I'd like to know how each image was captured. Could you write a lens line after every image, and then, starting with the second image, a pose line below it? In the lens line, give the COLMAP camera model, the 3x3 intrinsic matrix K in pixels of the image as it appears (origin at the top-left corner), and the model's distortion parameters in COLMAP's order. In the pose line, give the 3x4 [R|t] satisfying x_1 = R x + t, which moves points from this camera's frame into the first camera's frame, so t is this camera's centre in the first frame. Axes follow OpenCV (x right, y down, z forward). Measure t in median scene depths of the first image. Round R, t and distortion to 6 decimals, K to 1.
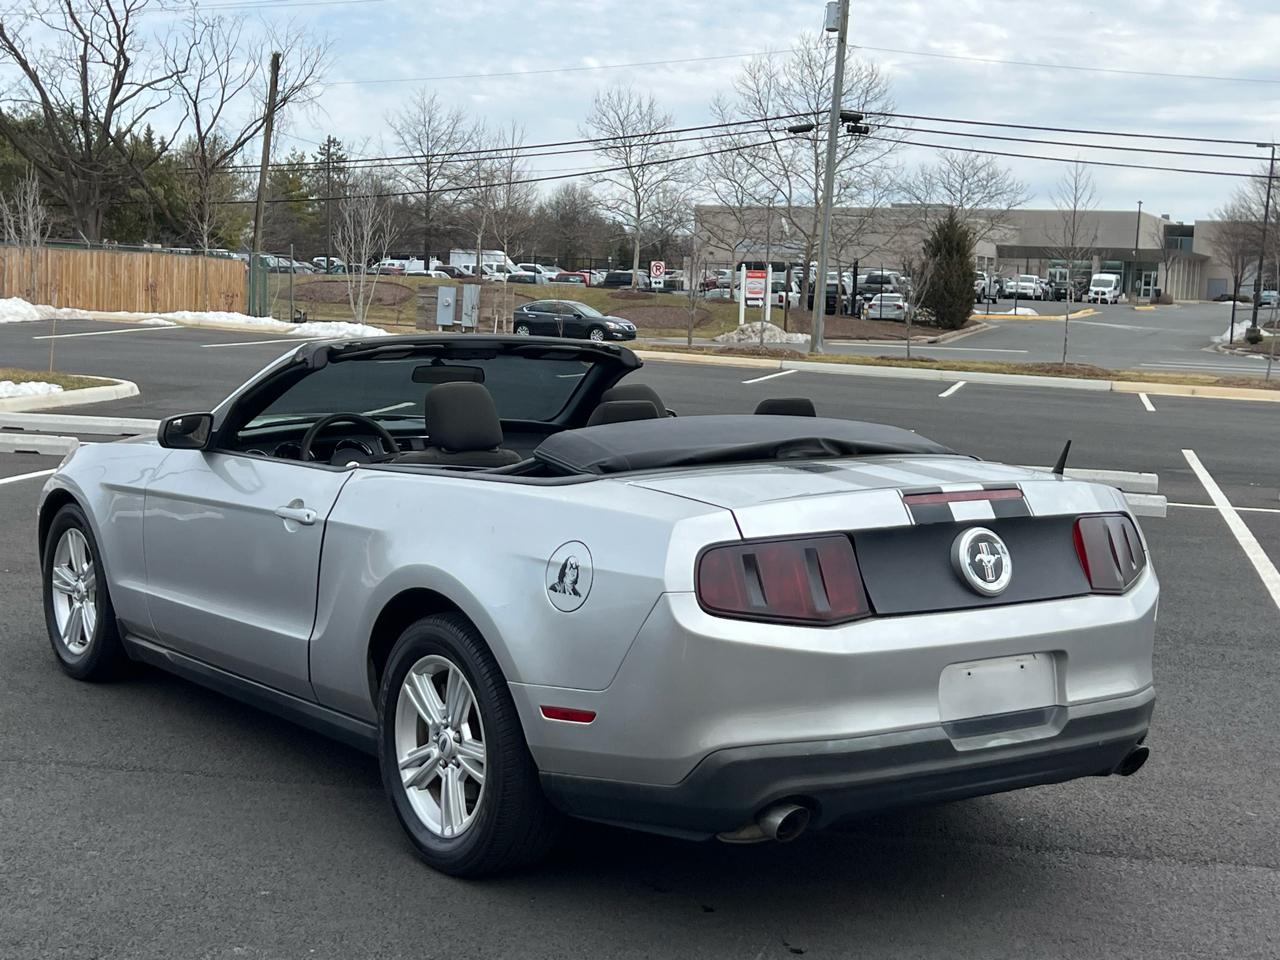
lens RADIAL K [[1938.3, 0, 632.0], [0, 1938.3, 502.2], [0, 0, 1]] dist [0.283913, -0.968068]
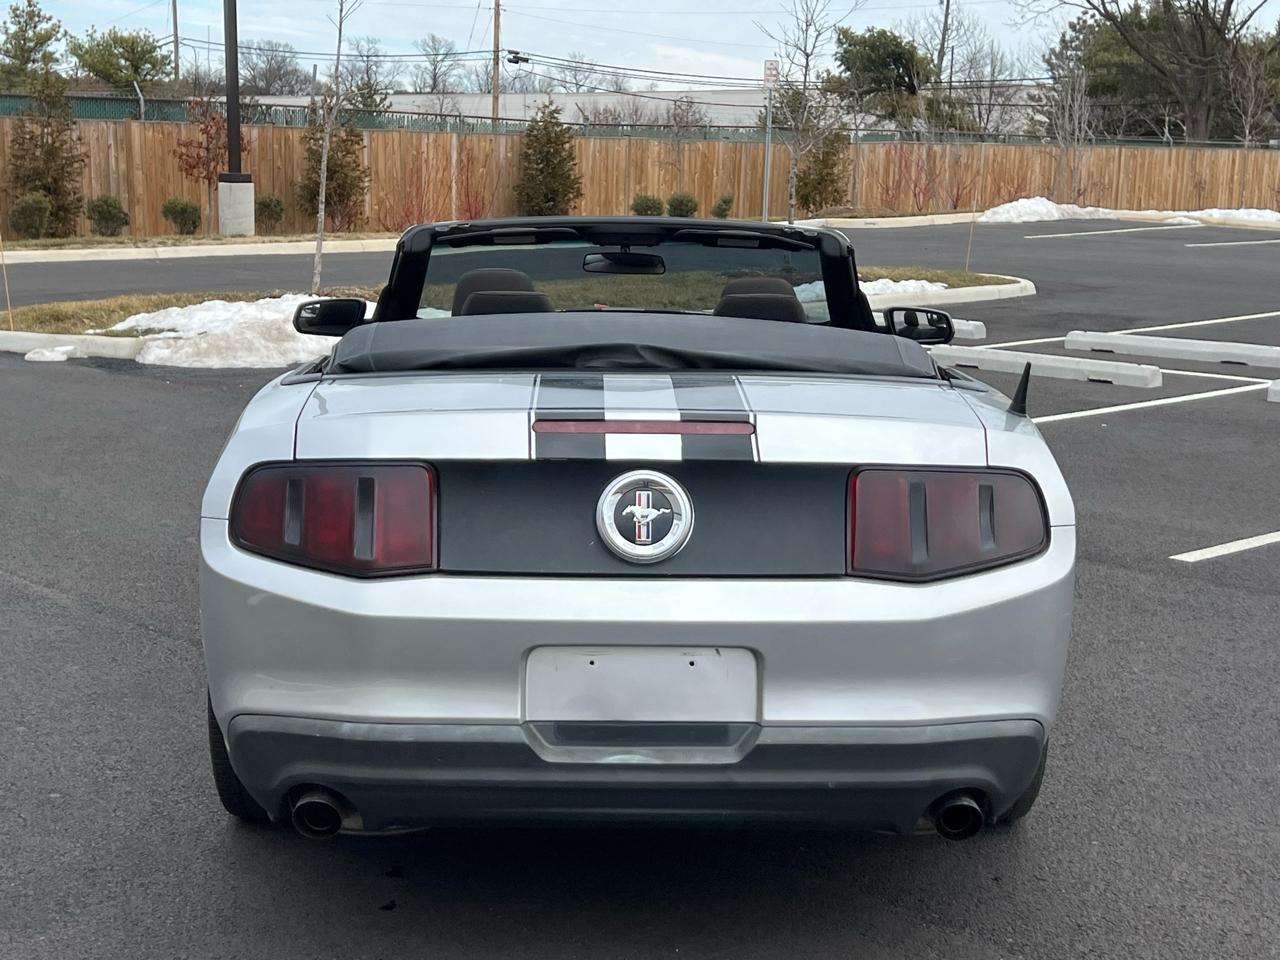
lens RADIAL K [[1938.3, 0, 632.0], [0, 1938.3, 502.2], [0, 0, 1]] dist [0.283913, -0.968068]
pose [[0.828092, 0.085460, -0.554040, 0.554367], [-0.058597, 0.996093, 0.066065, -0.022181], [0.557521, -0.022243, 0.829865, 0.366205]]
